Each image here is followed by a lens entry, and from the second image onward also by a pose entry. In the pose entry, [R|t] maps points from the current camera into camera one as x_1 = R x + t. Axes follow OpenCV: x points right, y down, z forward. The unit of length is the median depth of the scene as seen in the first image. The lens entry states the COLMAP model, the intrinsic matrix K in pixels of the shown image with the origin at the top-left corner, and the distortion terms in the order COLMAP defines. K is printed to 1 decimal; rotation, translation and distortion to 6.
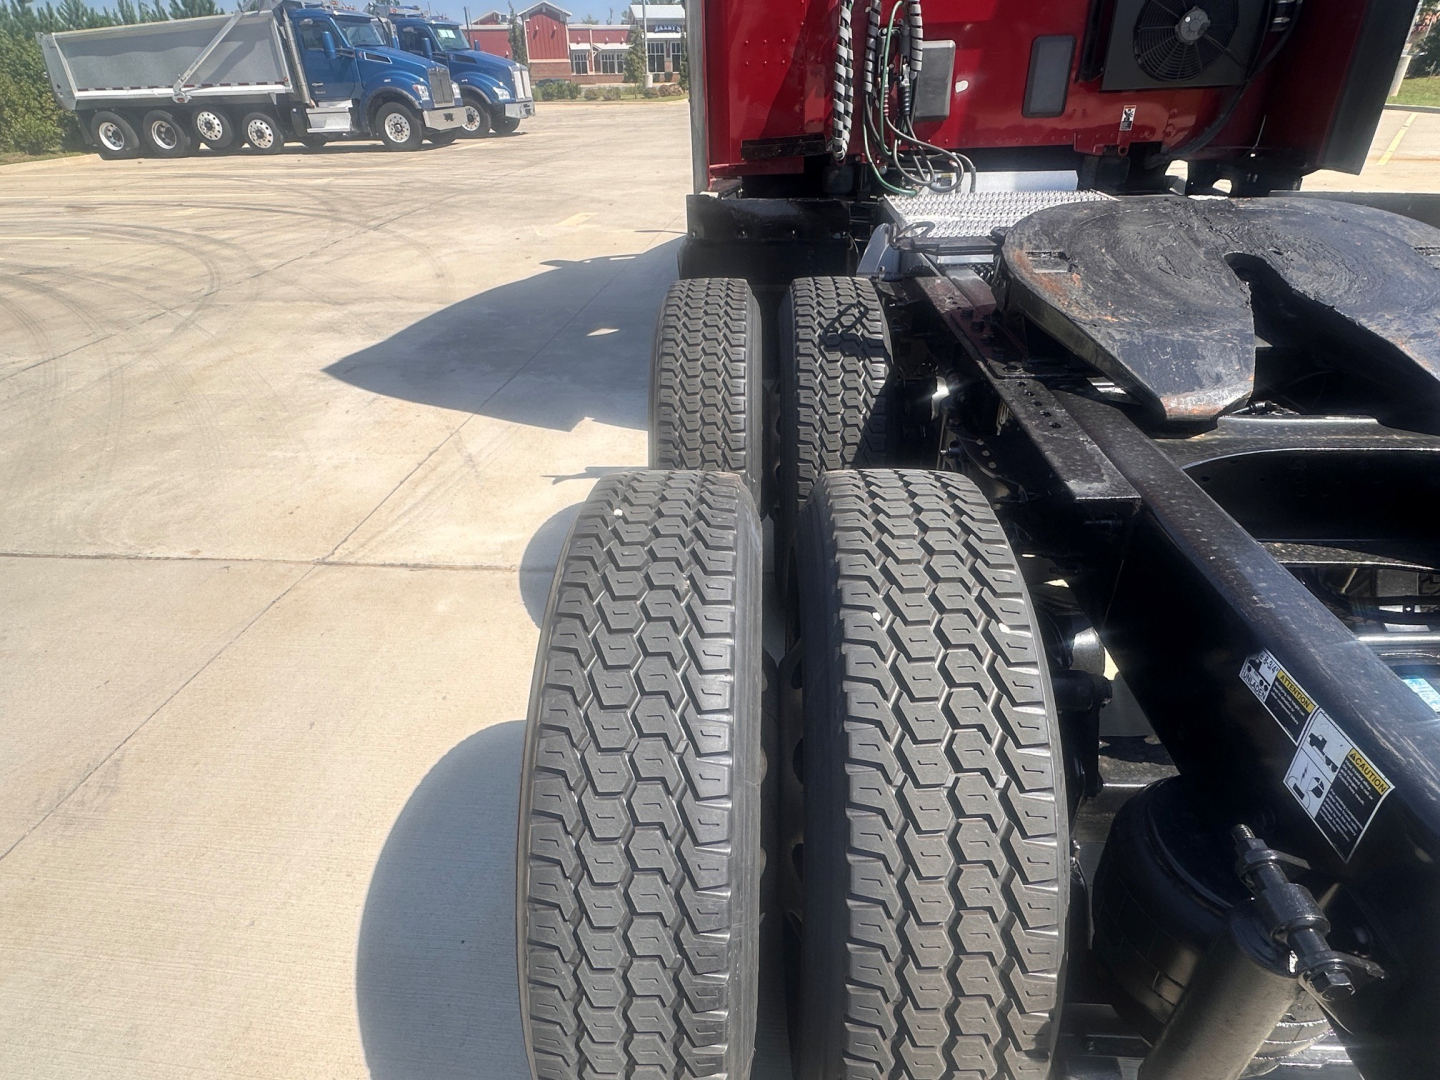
lens RADIAL K [[803.8, 0, 713.3], [0, 803.8, 547.3], [0, 0, 1]] dist [-0.001866, -0.000202]
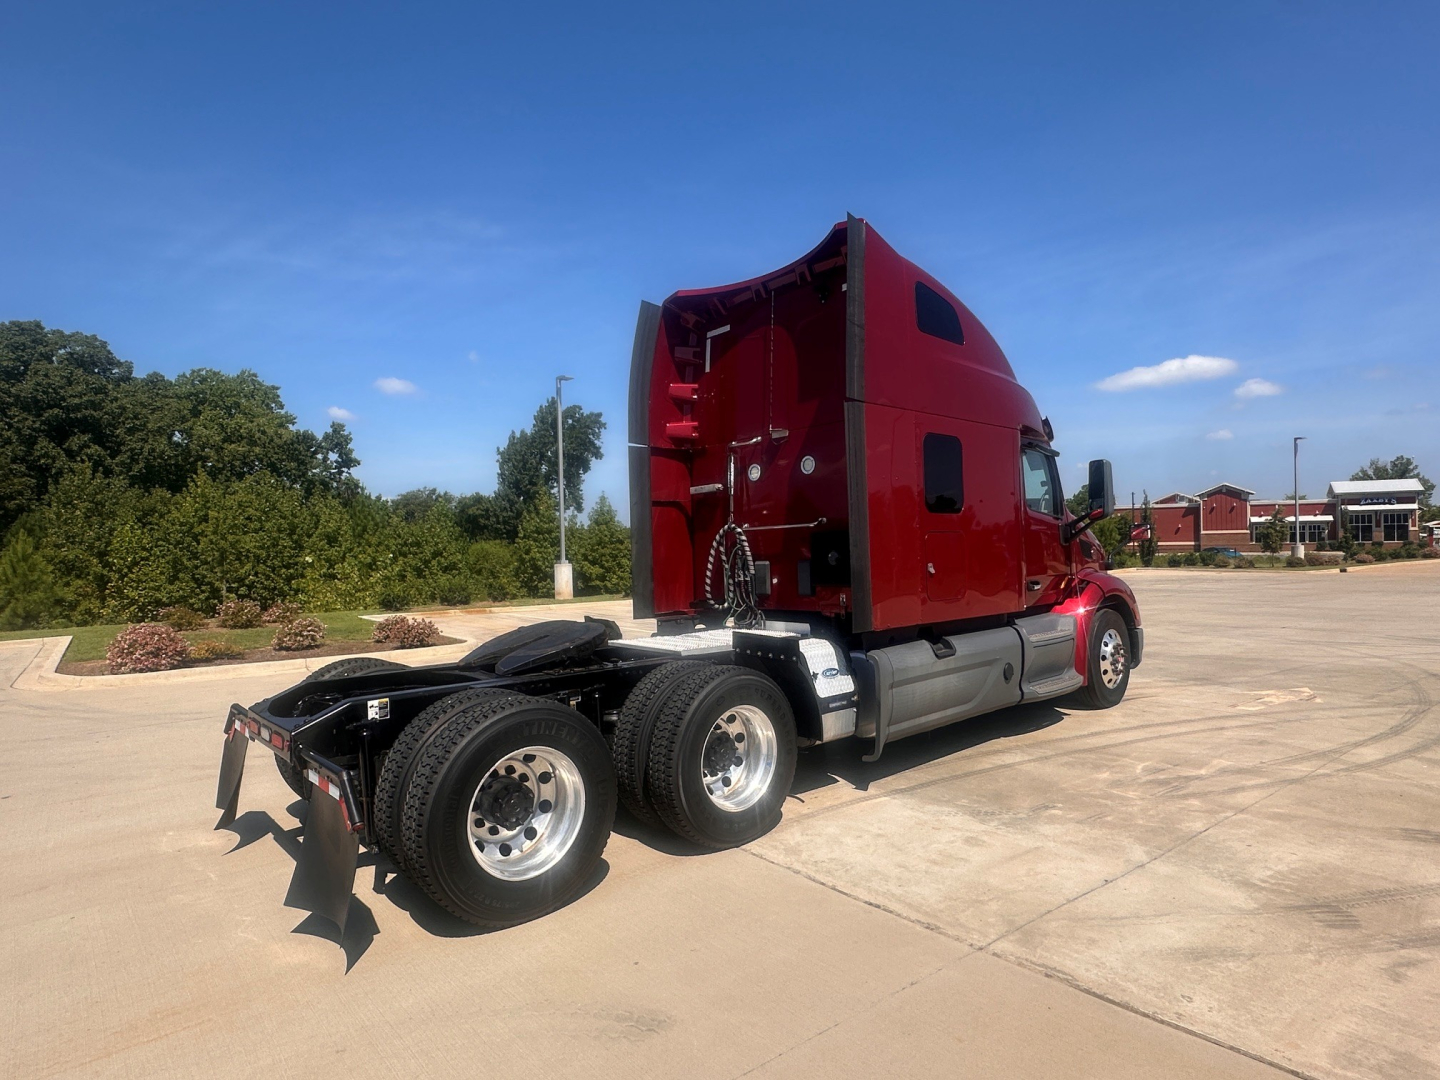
lens RADIAL K [[803.8, 0, 713.3], [0, 803.8, 547.3], [0, 0, 1]] dist [-0.001866, -0.000202]
pose [[0.703137, 0.005606, -0.711033, 0.399064], [-0.360505, 0.864730, -0.349684, 0.024270], [0.612891, 0.502206, 0.610044, -0.083463]]
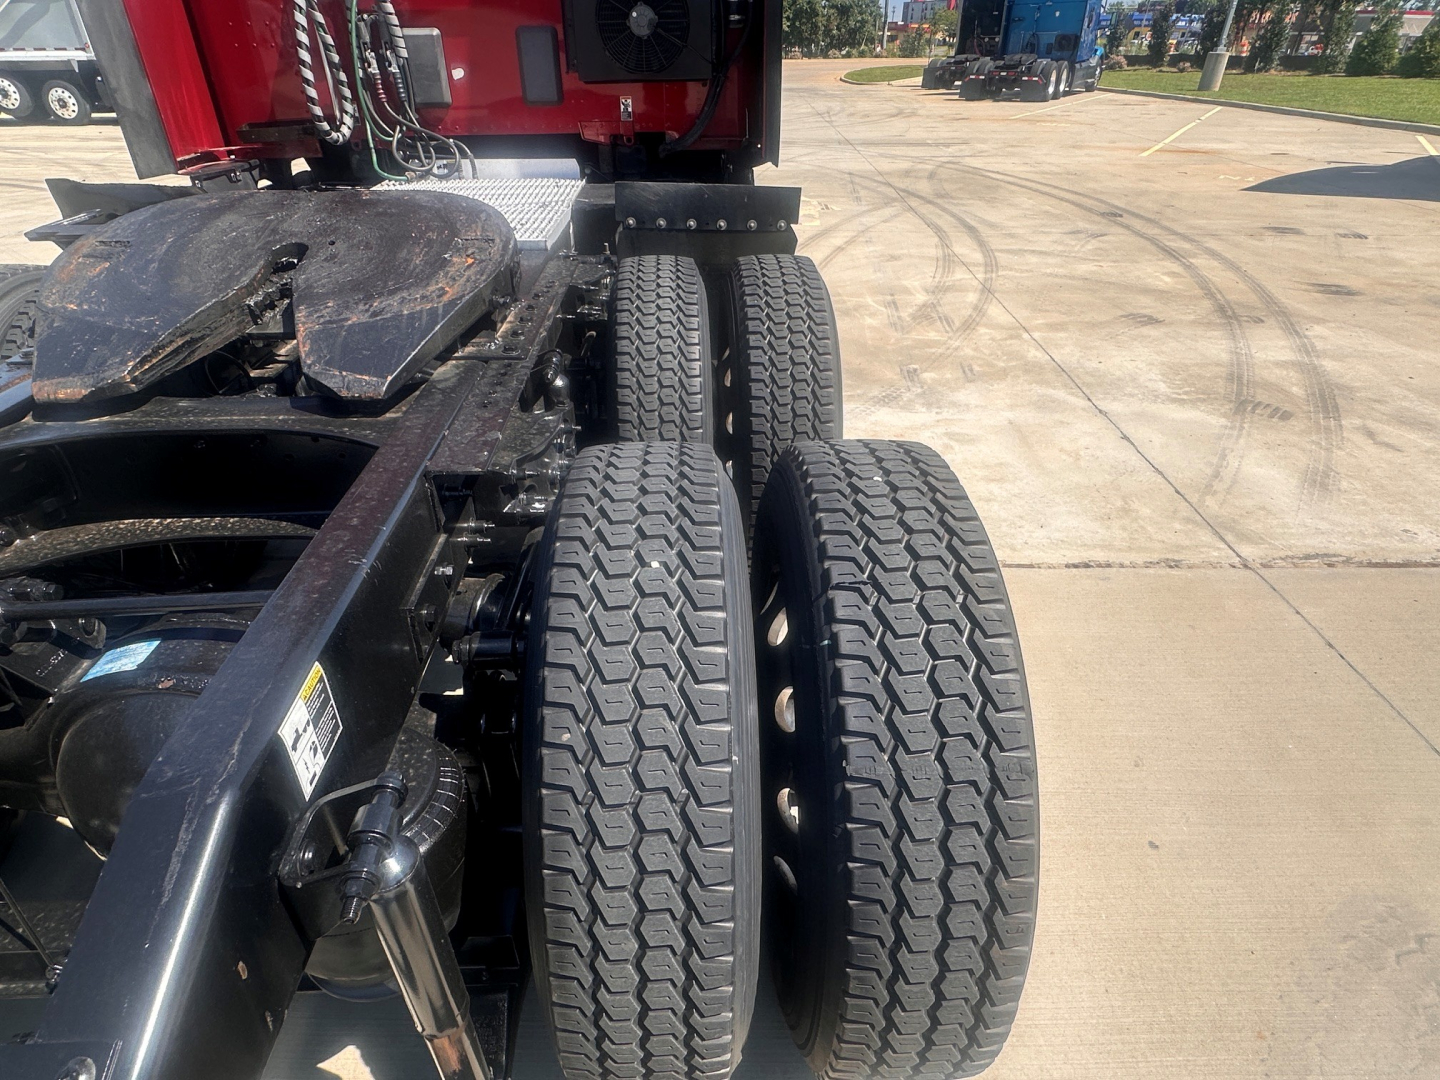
lens RADIAL K [[804.2, 0, 706.6], [0, 804.2, 541.9], [0, 0, 1]] dist [-0.001469, -0.000988]
pose [[0.996038, -0.024142, 0.085590, 0.129987], [0.022896, 0.999617, 0.015516, 0.002820], [-0.085932, -0.013495, 0.996210, -0.012702]]
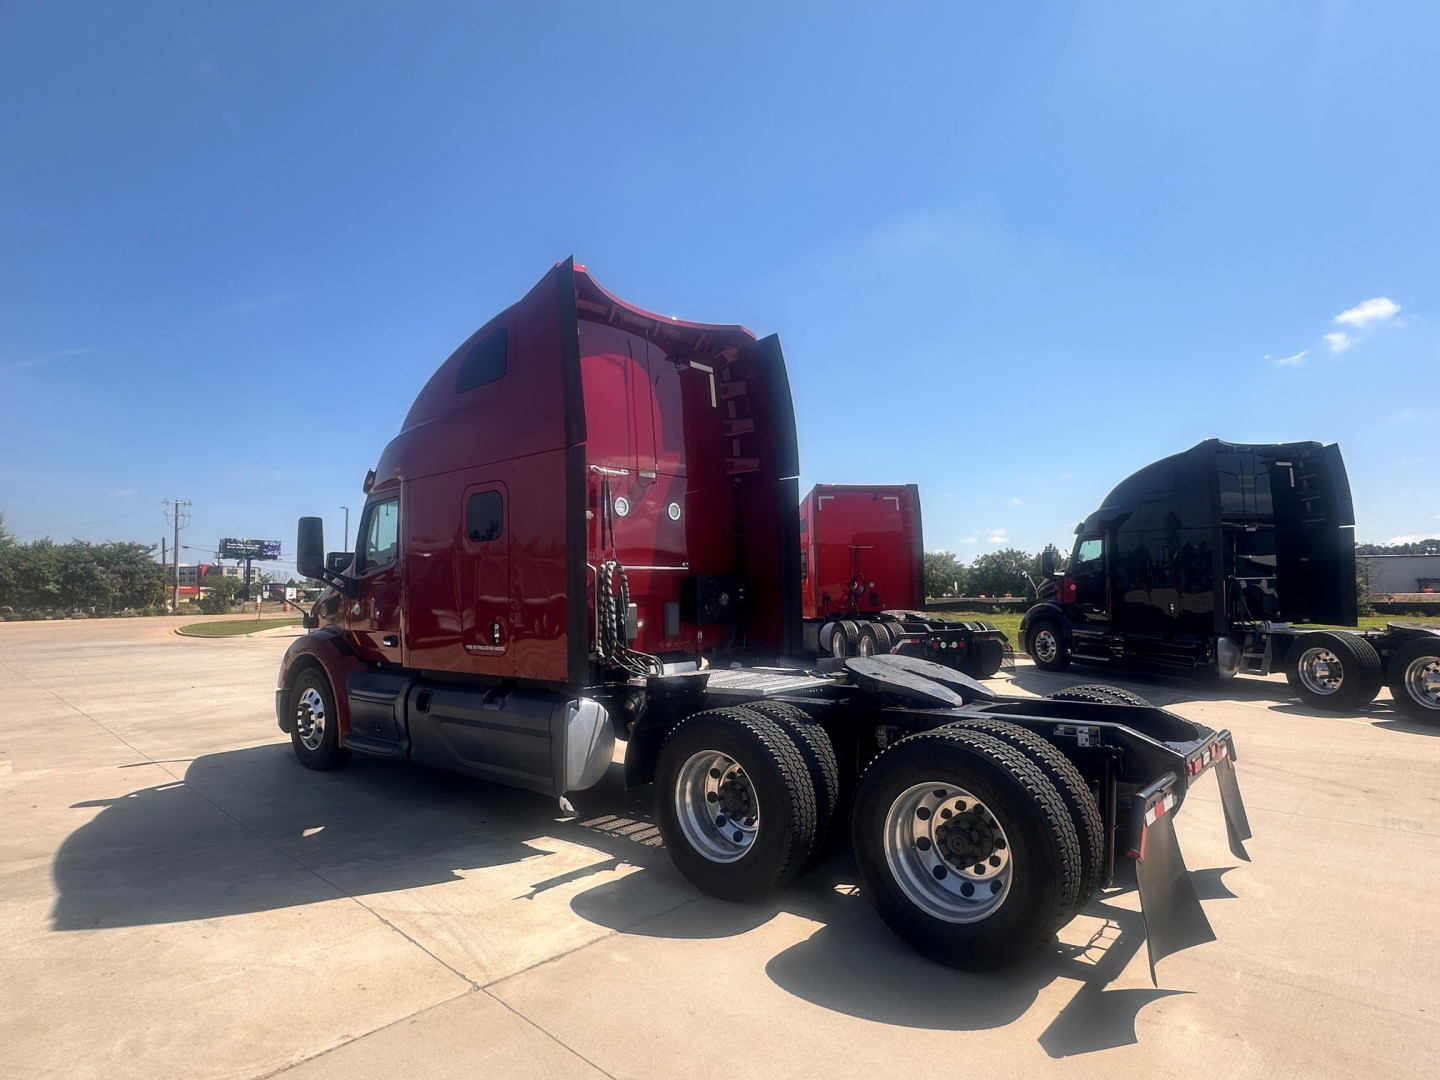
lens RADIAL K [[803.8, 0, 713.3], [0, 803.8, 547.3], [0, 0, 1]] dist [-0.001866, -0.000202]
pose [[0.607821, 0.065416, 0.791375, -0.269699], [0.405241, 0.831501, -0.379981, 0.014544], [-0.682886, 0.551658, 0.478895, -0.028341]]
